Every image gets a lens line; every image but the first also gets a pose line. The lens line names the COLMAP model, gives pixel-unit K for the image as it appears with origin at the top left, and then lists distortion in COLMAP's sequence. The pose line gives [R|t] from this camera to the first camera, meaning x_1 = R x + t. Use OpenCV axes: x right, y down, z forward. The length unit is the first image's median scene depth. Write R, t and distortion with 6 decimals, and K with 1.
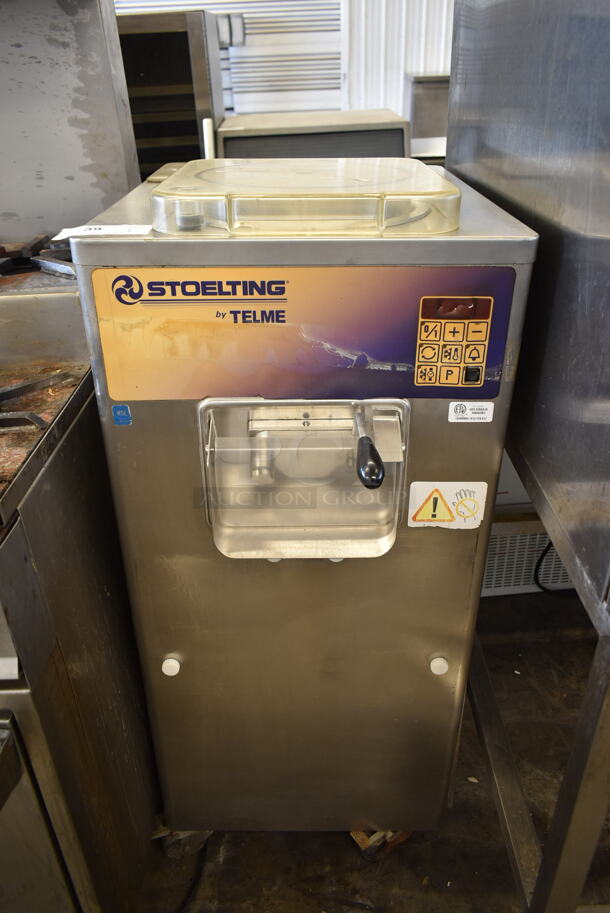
lens RADIAL K [[690.9, 0, 301.0], [0, 690.9, 452.5], [0, 0, 1]] dist [-0.027047, 0.014644]
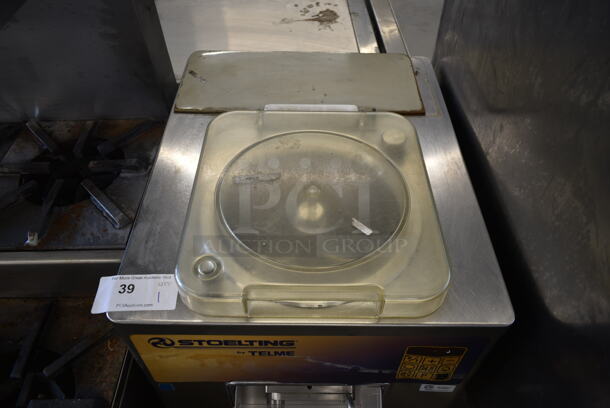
lens RADIAL K [[461.6, 0, 308.5], [0, 461.6, 204.0], [0, 0, 1]] dist [-0.027047, 0.014644]
pose [[0.999851, 0.012544, 0.011852, -0.010484], [-0.015661, 0.948029, 0.317798, -0.682687], [-0.007250, -0.317936, 0.948084, 0.308193]]
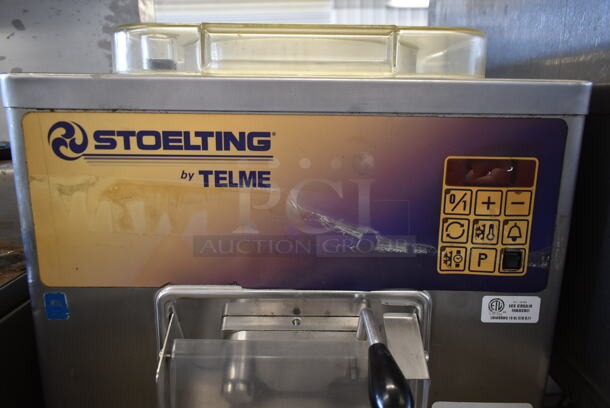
lens RADIAL K [[461.6, 0, 305.6], [0, 461.6, 202.5], [0, 0, 1]] dist [-0.027047, 0.014644]
pose [[0.999863, 0.016557, 0.000577, 0.016276], [-0.015720, 0.959200, -0.282292, -0.025891], [-0.005227, 0.282244, 0.959328, 0.496348]]
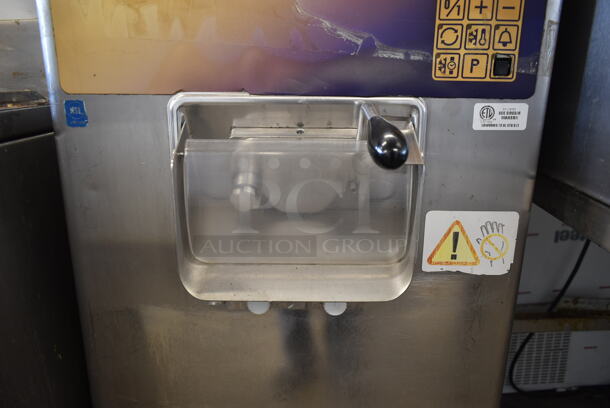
lens RADIAL K [[461.6, 0, 302.7], [0, 461.6, 203.2], [0, 0, 1]] dist [-0.027047, 0.014644]
pose [[0.999865, 0.015987, 0.003766, 0.010489], [-0.014727, 0.974160, -0.225380, 0.176139], [-0.007272, 0.225294, 0.974264, 0.511111]]
